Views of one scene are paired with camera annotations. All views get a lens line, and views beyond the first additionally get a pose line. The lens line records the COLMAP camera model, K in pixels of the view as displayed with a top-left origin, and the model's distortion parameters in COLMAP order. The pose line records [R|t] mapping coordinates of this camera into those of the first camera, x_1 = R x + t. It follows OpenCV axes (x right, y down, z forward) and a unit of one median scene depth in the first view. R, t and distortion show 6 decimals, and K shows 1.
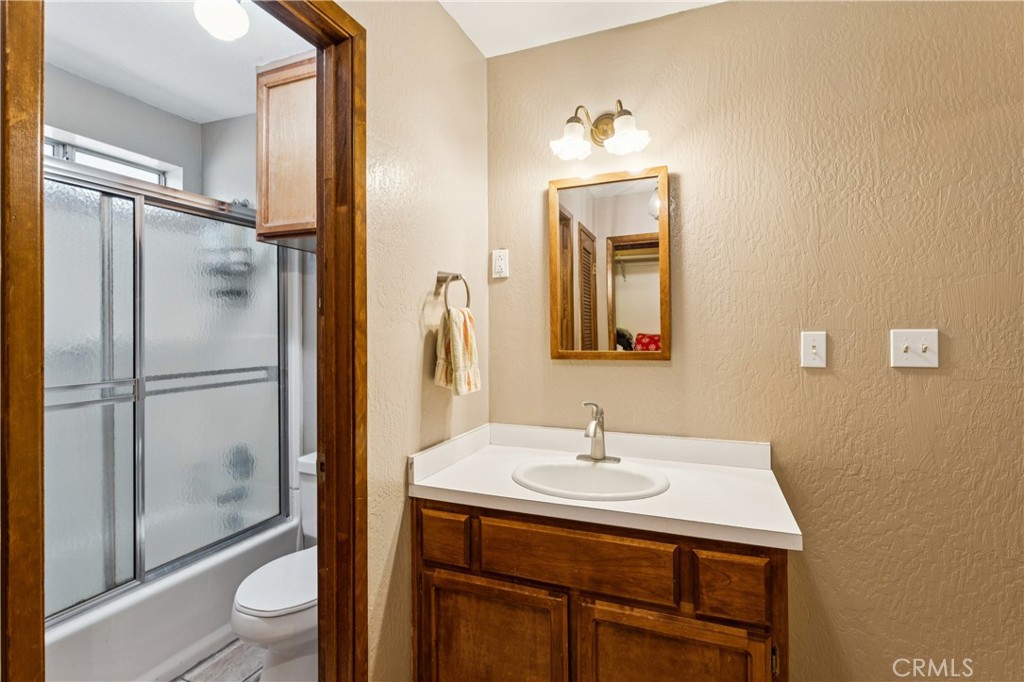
lens RADIAL K [[466.5, 0, 510.8], [0, 466.5, 330.7], [0, 0, 1]] dist [-0.005466, 0.000292]
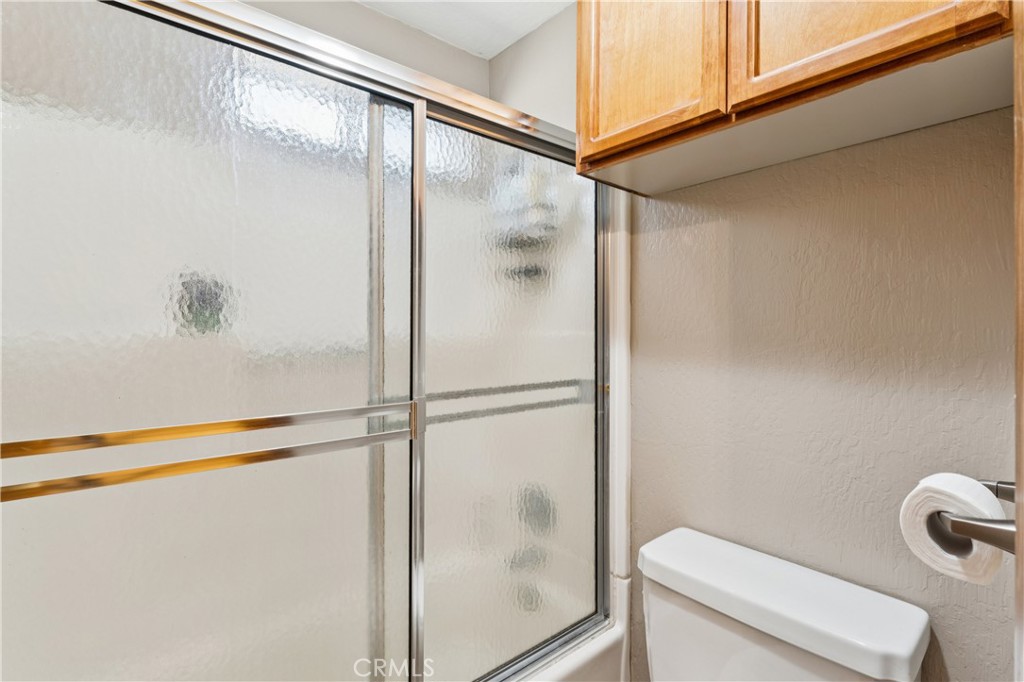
lens RADIAL K [[466.5, 0, 515.7], [0, 466.5, 338.4], [0, 0, 1]] dist [-0.005466, 0.000292]
pose [[0.882259, 0.015841, -0.470497, -0.337703], [-0.007983, 0.999793, 0.018694, 0.009172], [0.470696, -0.012737, 0.882203, 0.440827]]
